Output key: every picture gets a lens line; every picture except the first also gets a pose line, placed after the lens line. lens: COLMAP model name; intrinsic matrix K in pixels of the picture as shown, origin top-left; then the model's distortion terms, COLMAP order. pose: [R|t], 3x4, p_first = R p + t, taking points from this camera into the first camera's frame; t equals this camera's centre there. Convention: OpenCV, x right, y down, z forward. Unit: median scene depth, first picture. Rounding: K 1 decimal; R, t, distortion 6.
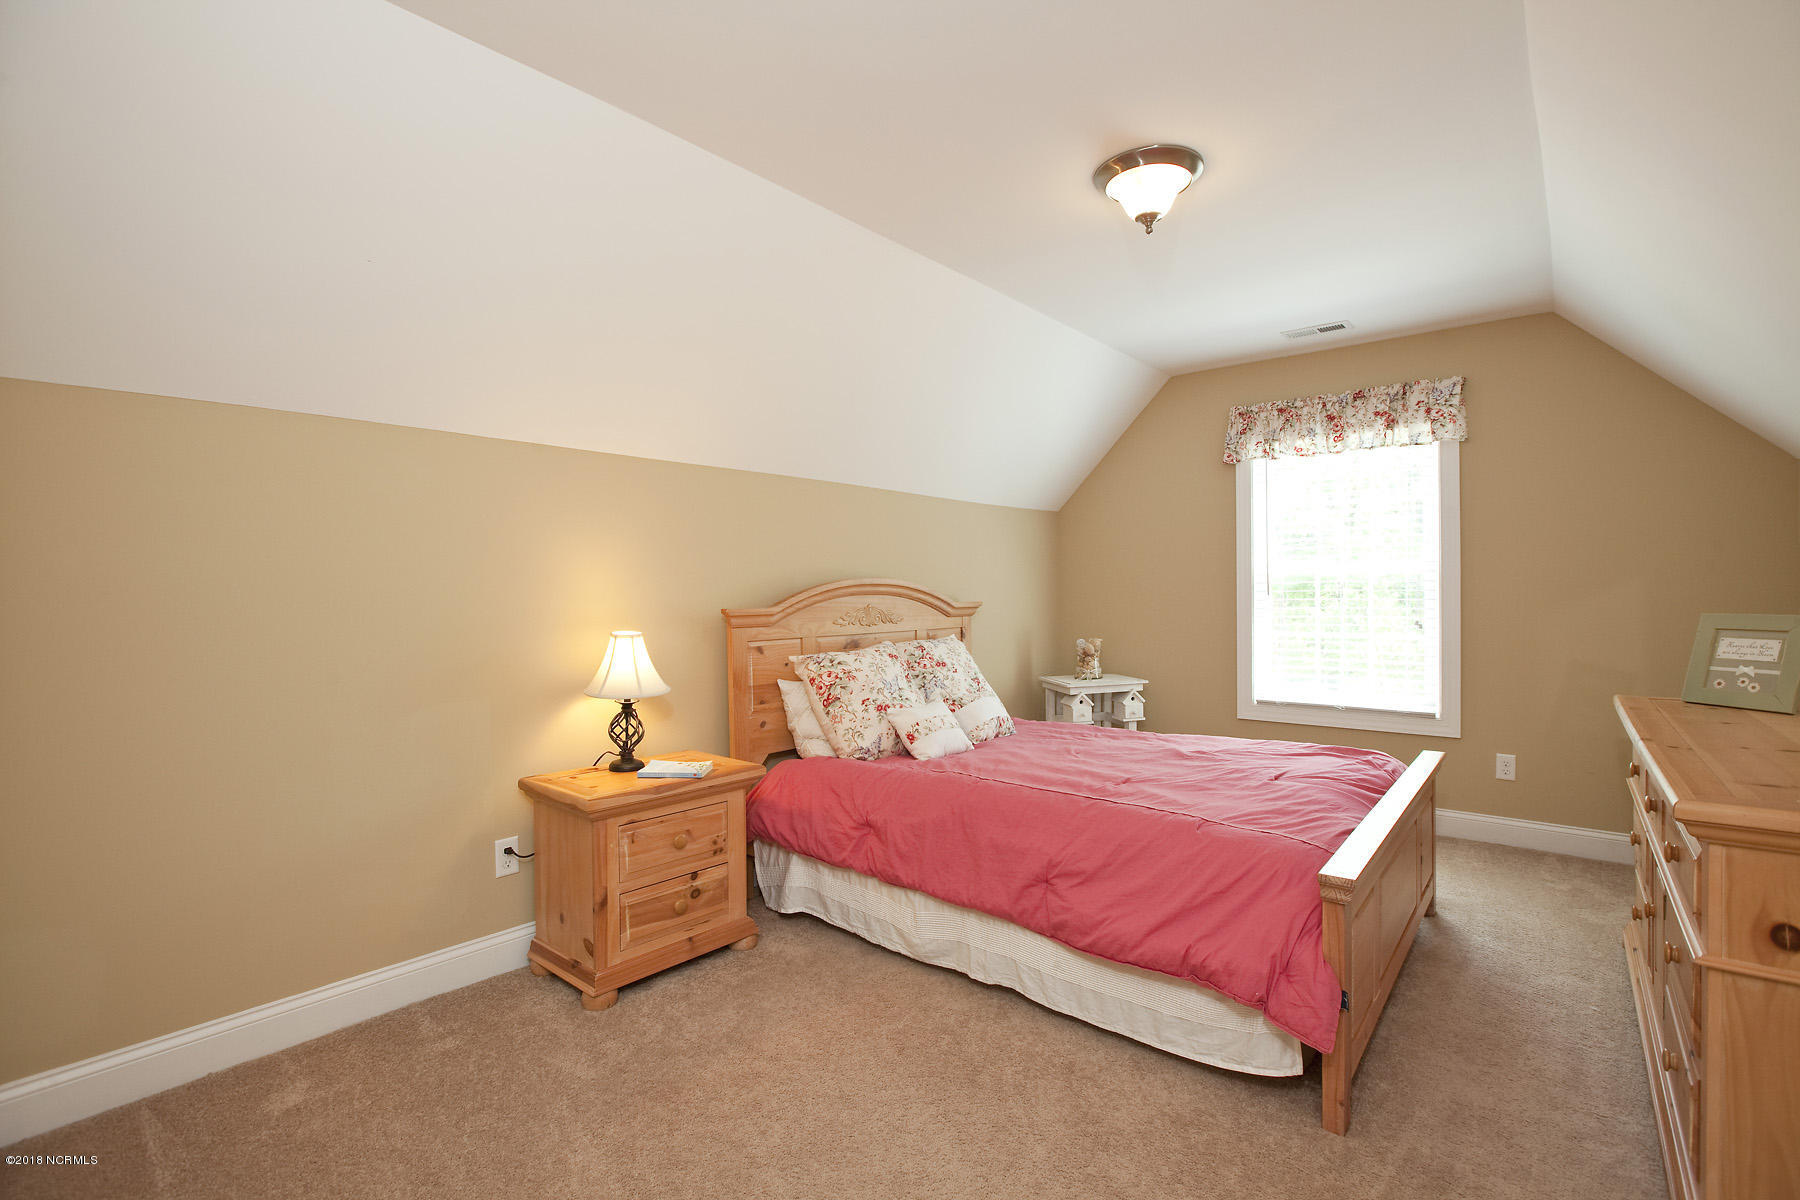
lens RADIAL K [[821.5, 0, 897.7], [0, 821.5, 595.8], [0, 0, 1]] dist [-0.021297, 0.001766]
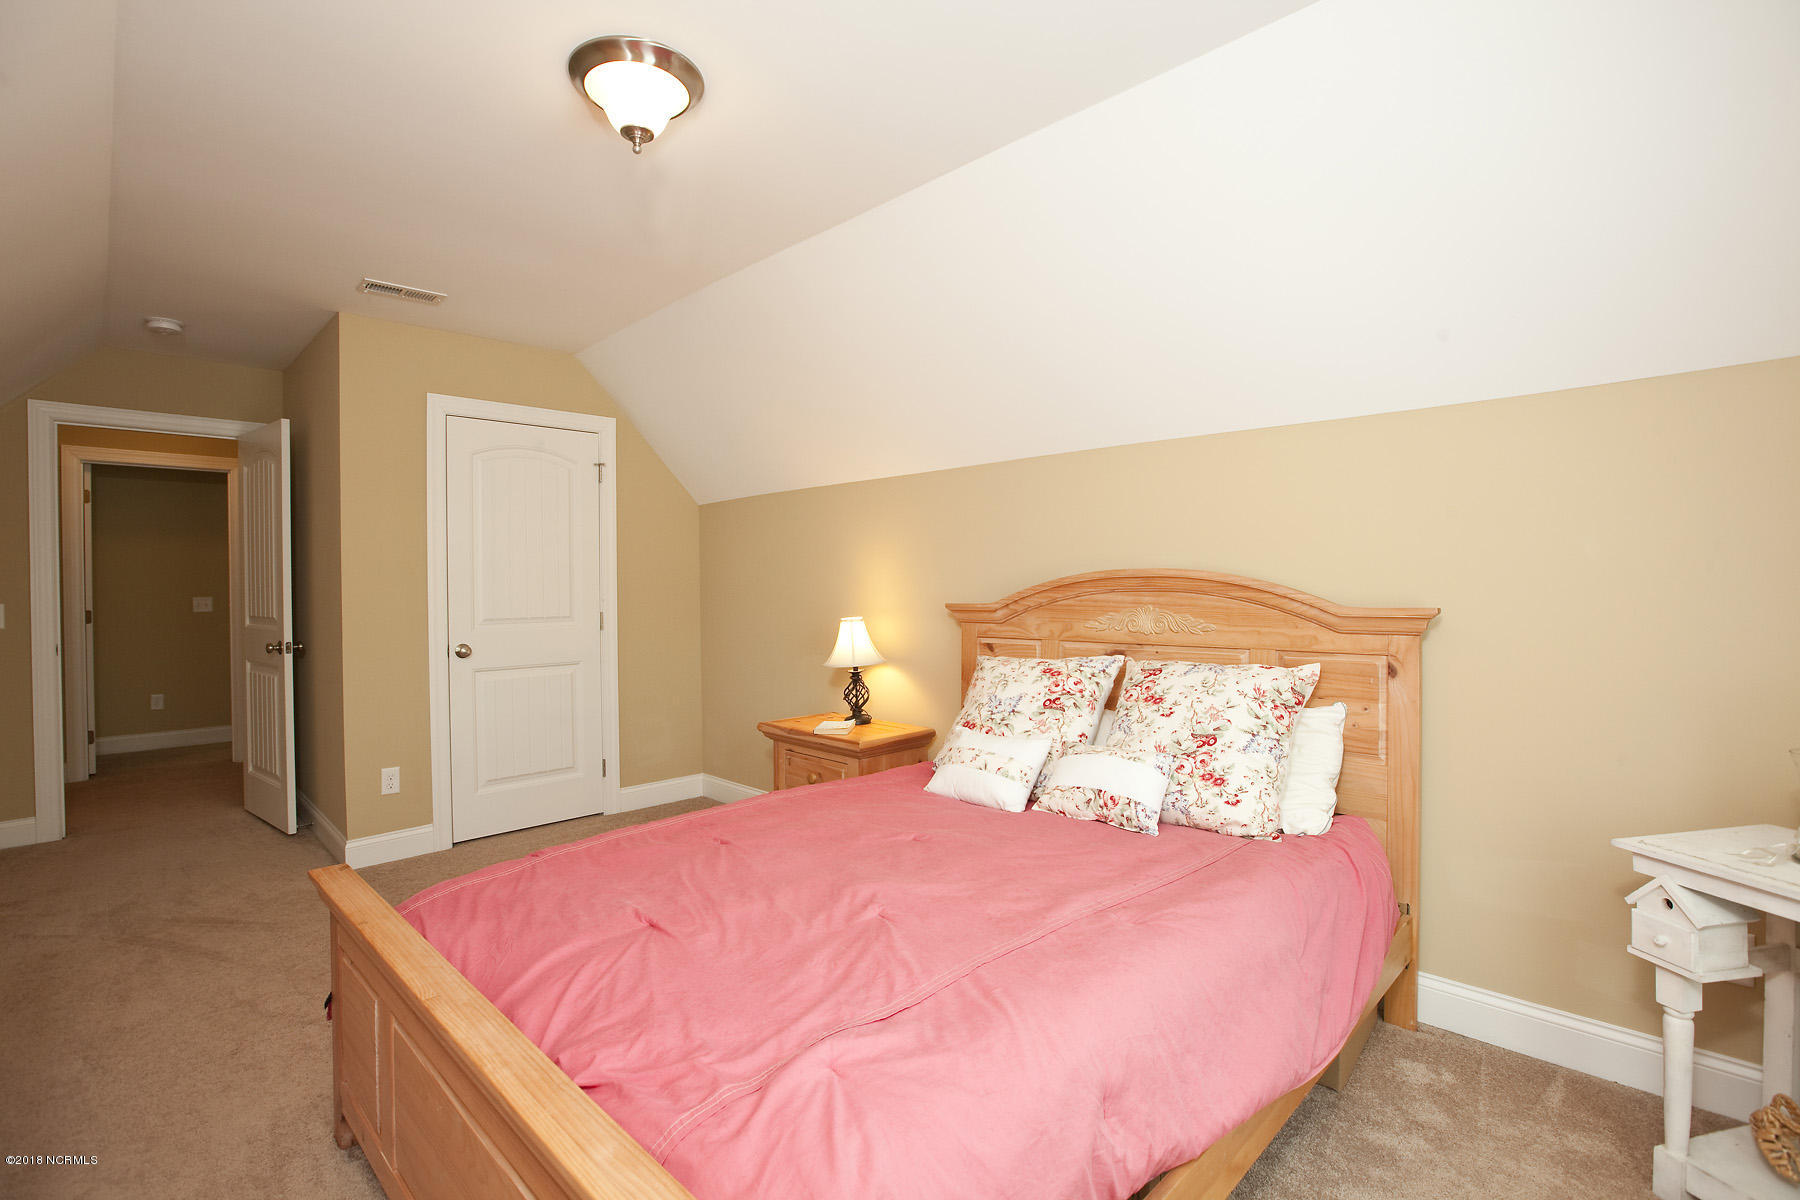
lens RADIAL K [[821.5, 0, 897.4], [0, 821.5, 599.0], [0, 0, 1]] dist [-0.021297, 0.001766]
pose [[-0.063926, 0.019841, -0.997757, 0.769764], [-0.002156, 0.999797, 0.020019, -0.009117], [0.997952, 0.003431, -0.063870, 0.915547]]
